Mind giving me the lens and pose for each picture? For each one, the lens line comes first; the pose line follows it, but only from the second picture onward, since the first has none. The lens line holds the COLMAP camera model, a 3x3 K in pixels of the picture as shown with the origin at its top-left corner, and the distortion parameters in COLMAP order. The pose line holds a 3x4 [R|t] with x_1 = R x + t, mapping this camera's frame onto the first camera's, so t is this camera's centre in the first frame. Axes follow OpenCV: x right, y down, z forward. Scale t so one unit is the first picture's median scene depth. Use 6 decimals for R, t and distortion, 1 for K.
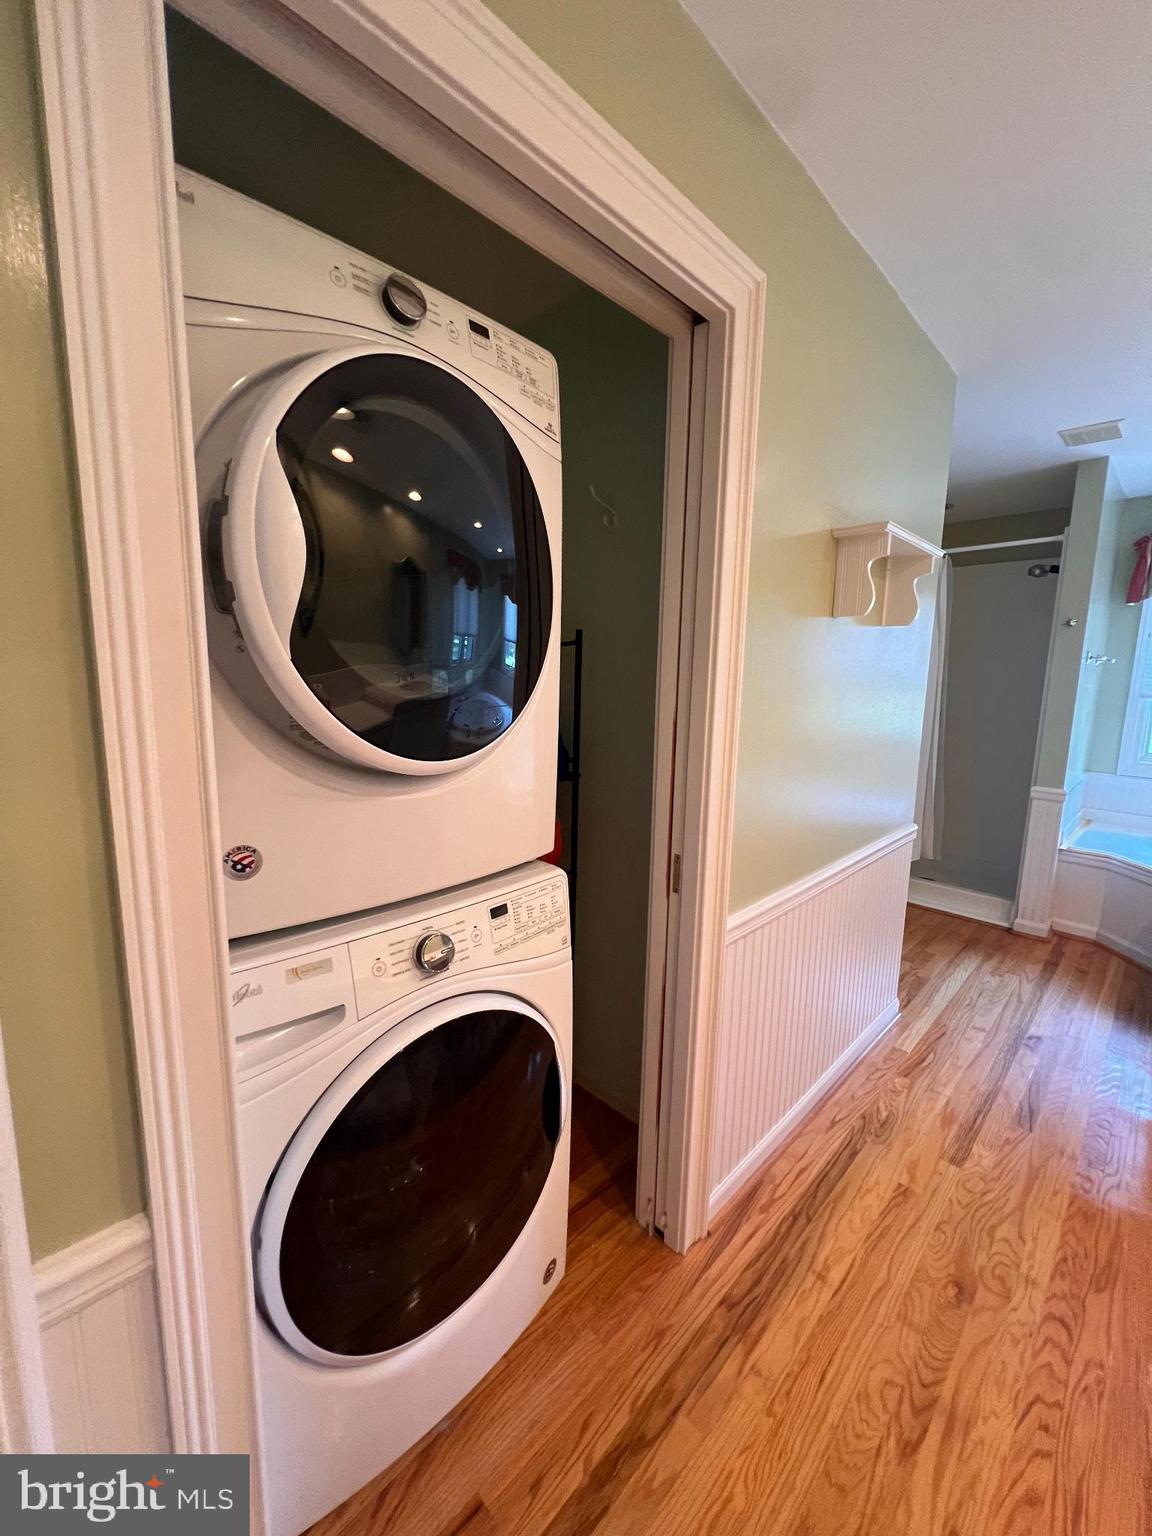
lens RADIAL K [[616.6, 0, 576.4], [0, 616.6, 769.0], [0, 0, 1]] dist [-0.004406, 0.000306]
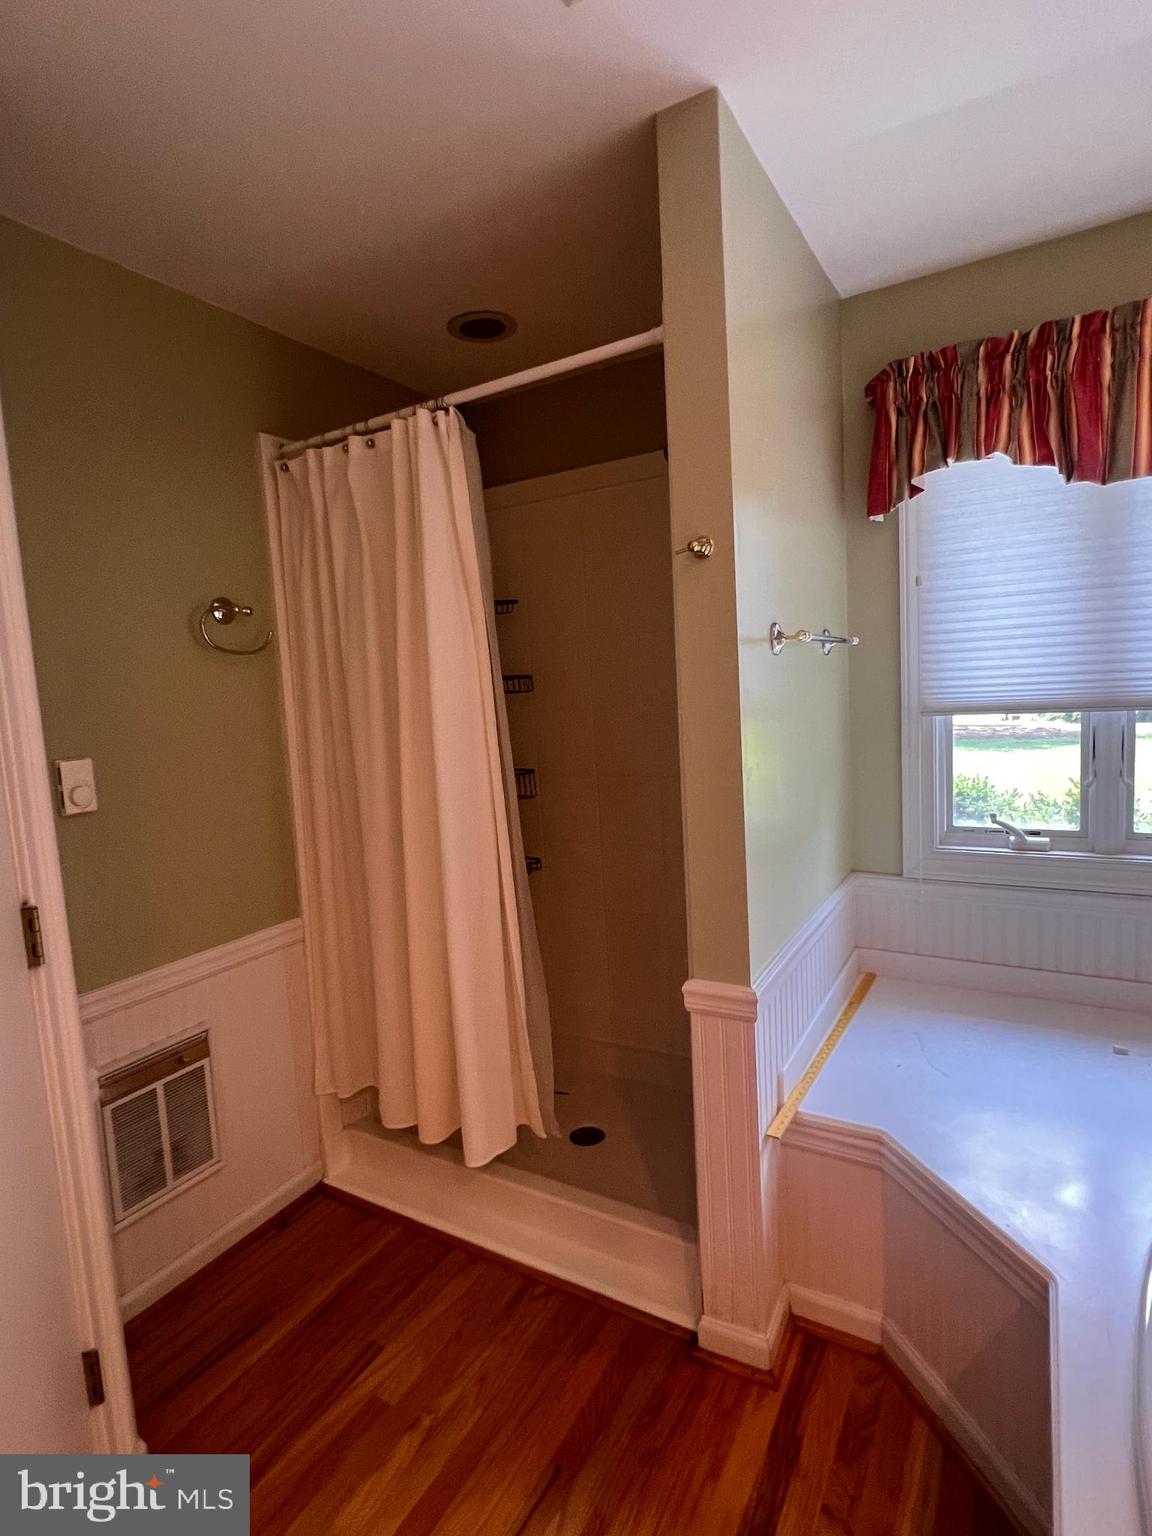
lens RADIAL K [[788.7, 0, 574.8], [0, 788.7, 762.2], [0, 0, 1]] dist [-0.005516, 0.001243]
pose [[0.965520, -0.095615, 0.242134, 0.567107], [0.108722, 0.993213, -0.041330, -0.093308], [-0.236539, 0.066230, 0.969362, 0.531888]]
